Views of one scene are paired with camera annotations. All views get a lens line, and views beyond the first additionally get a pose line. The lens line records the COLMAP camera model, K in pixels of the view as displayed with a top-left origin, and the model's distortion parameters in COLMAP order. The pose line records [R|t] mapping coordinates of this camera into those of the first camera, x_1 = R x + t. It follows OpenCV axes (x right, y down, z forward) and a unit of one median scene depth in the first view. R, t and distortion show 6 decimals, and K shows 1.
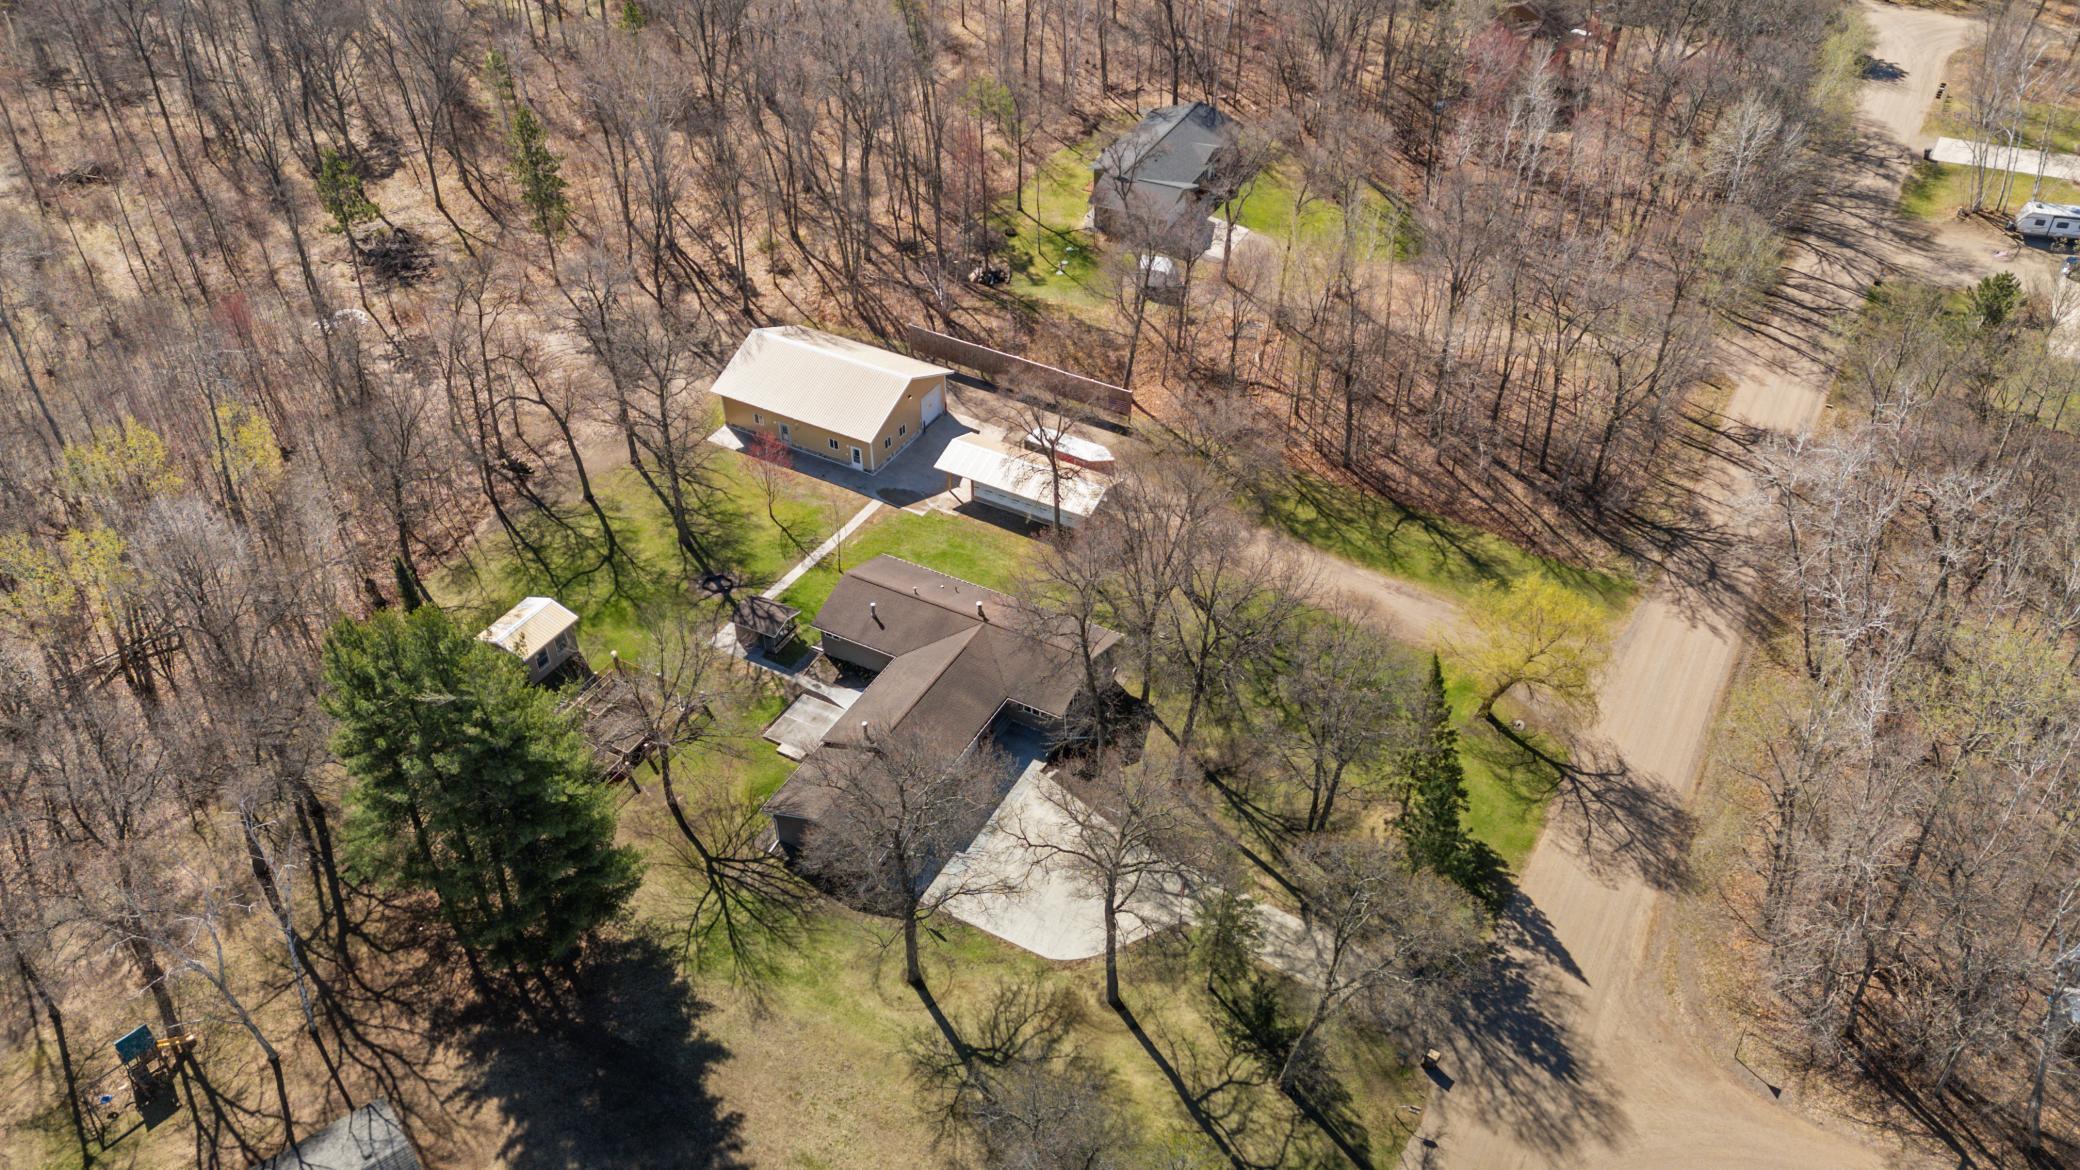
lens RADIAL K [[1513.9, 0, 1035.8], [0, 1513.9, 591.6], [0, 0, 1]] dist [0.077604, -0.067471]
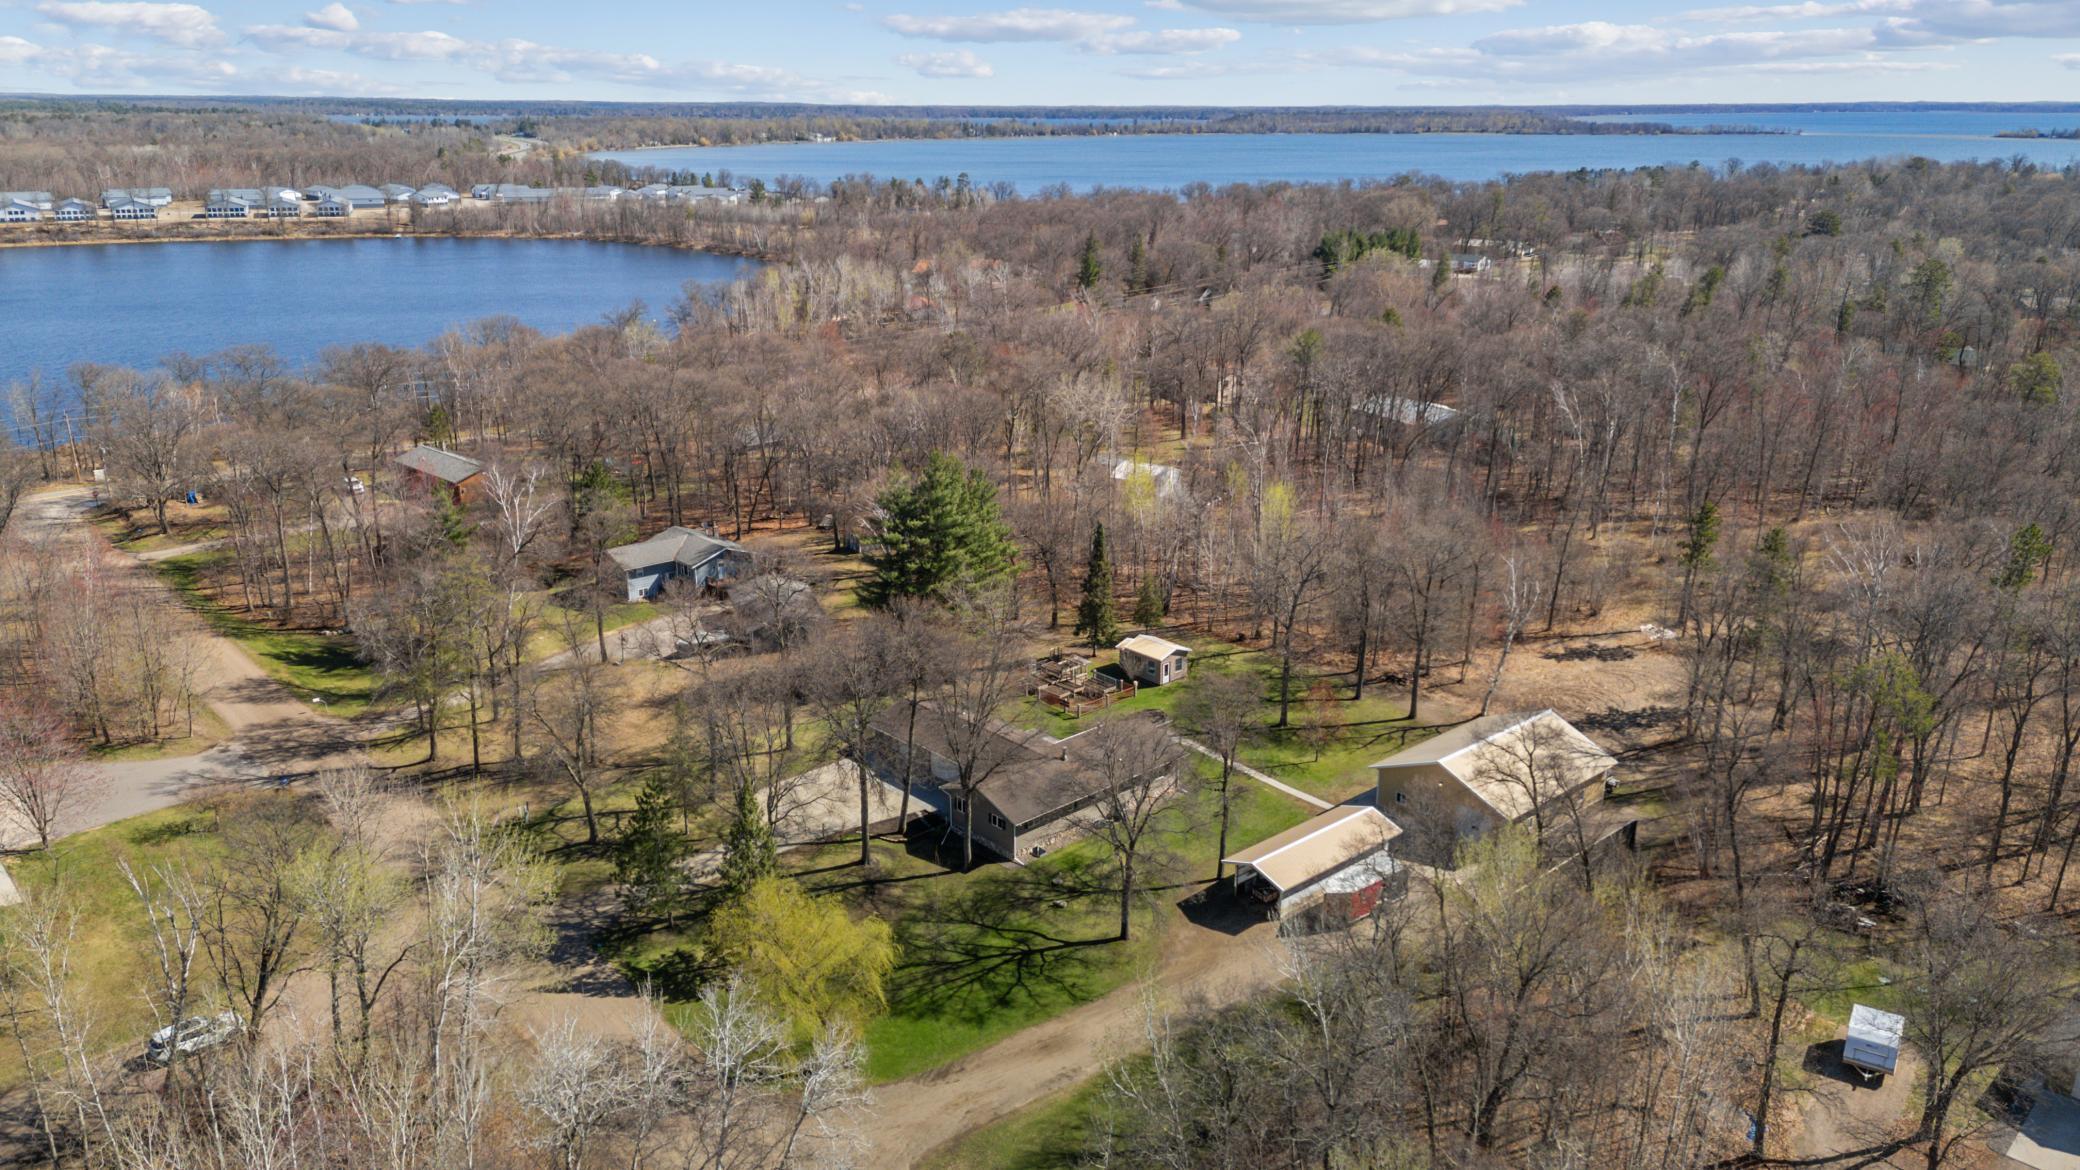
lens RADIAL K [[1513.9, 0, 1050.4], [0, 1513.9, 581.3], [0, 0, 1]] dist [0.077604, -0.067471]
pose [[-0.321649, 0.286097, -0.902602, 0.959387], [-0.595821, 0.679712, 0.427773, -0.560519], [0.735894, 0.675382, -0.048166, 0.907598]]
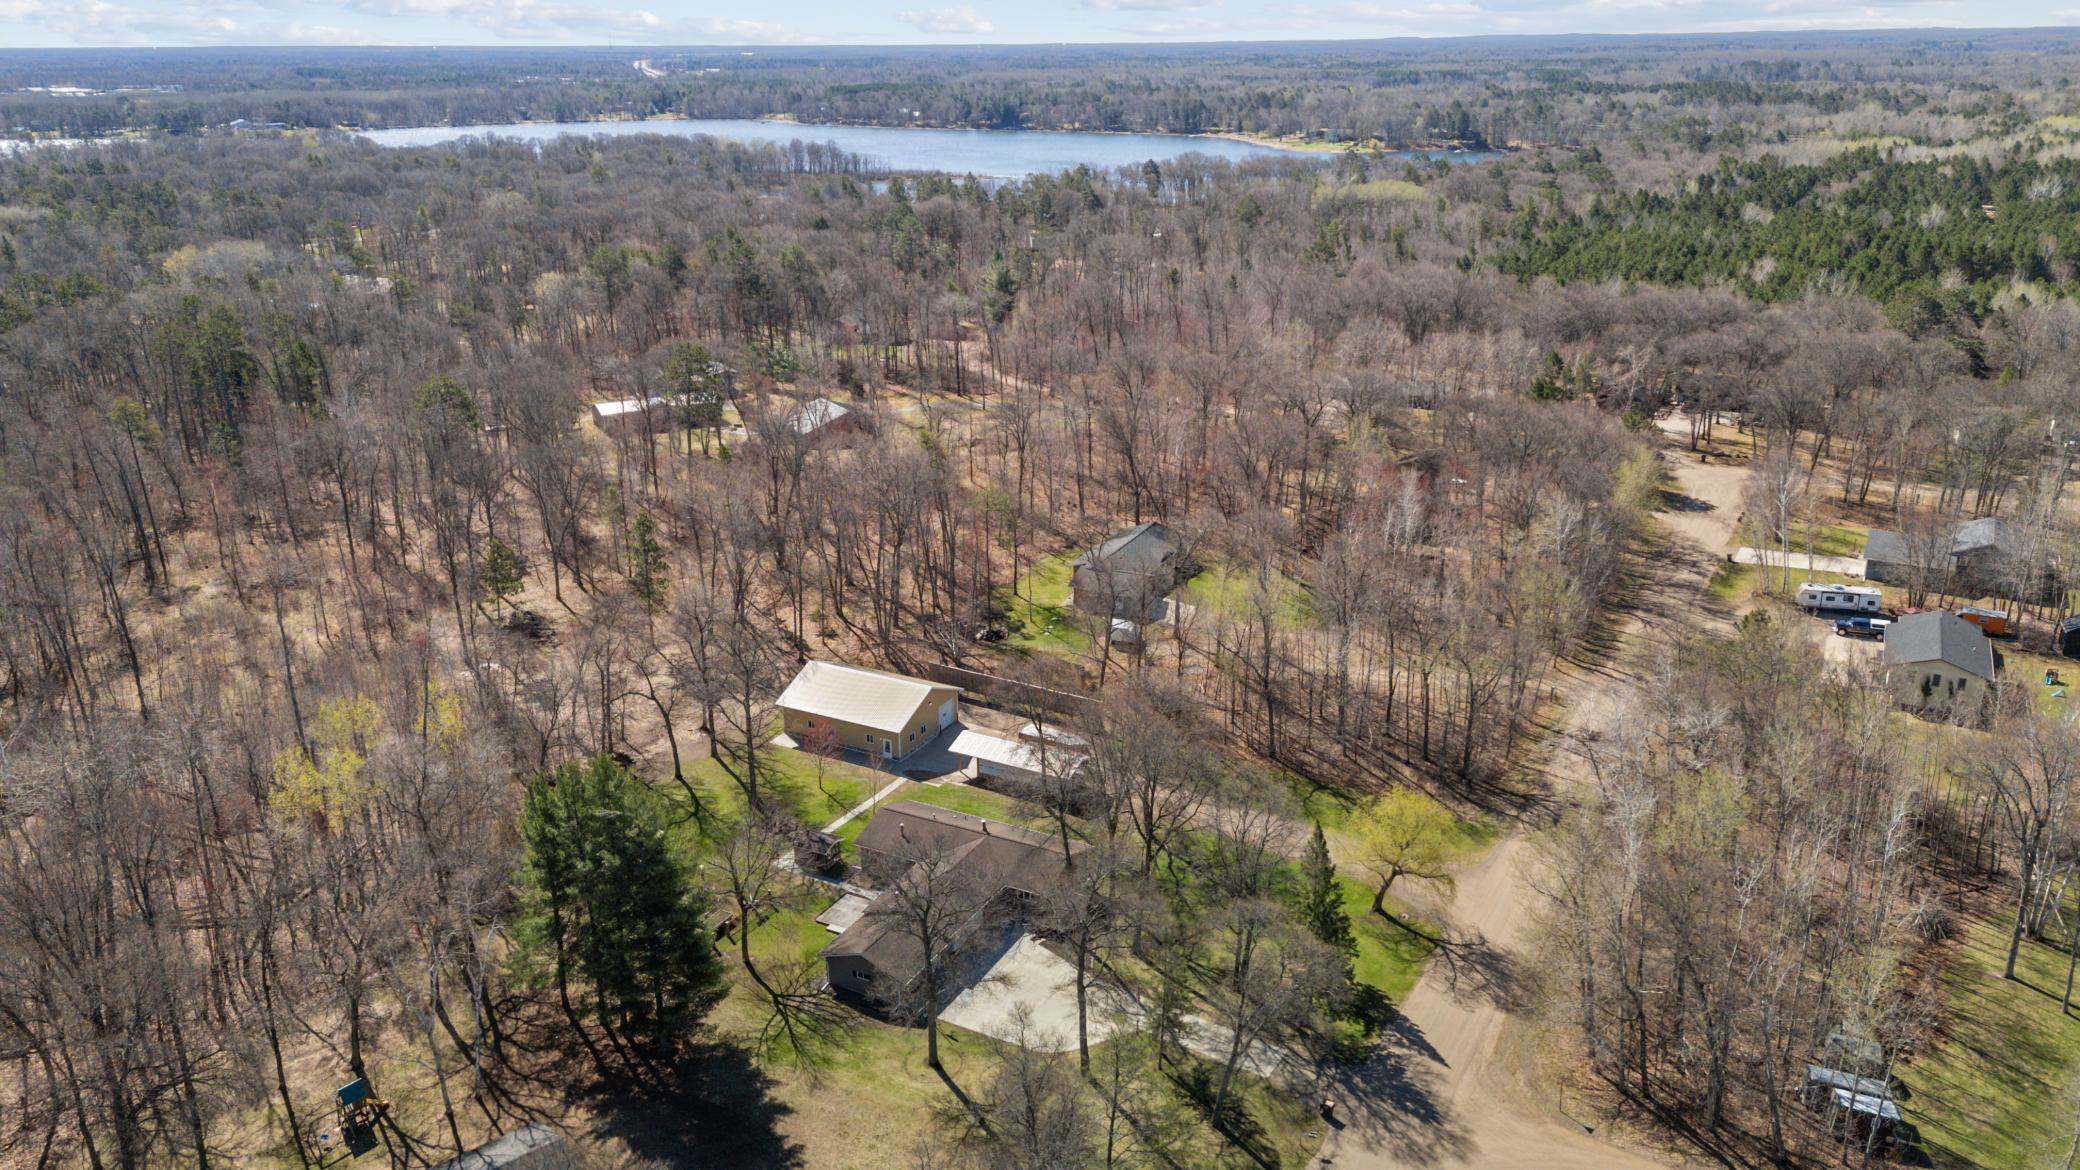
lens RADIAL K [[1513.9, 0, 1037.4], [0, 1513.9, 590.2], [0, 0, 1]] dist [0.077604, -0.067471]
pose [[0.999963, -0.008449, 0.001823, 0.008006], [0.008581, 0.945354, -0.325934, 0.233196], [0.001031, 0.325938, 0.945391, -0.290067]]
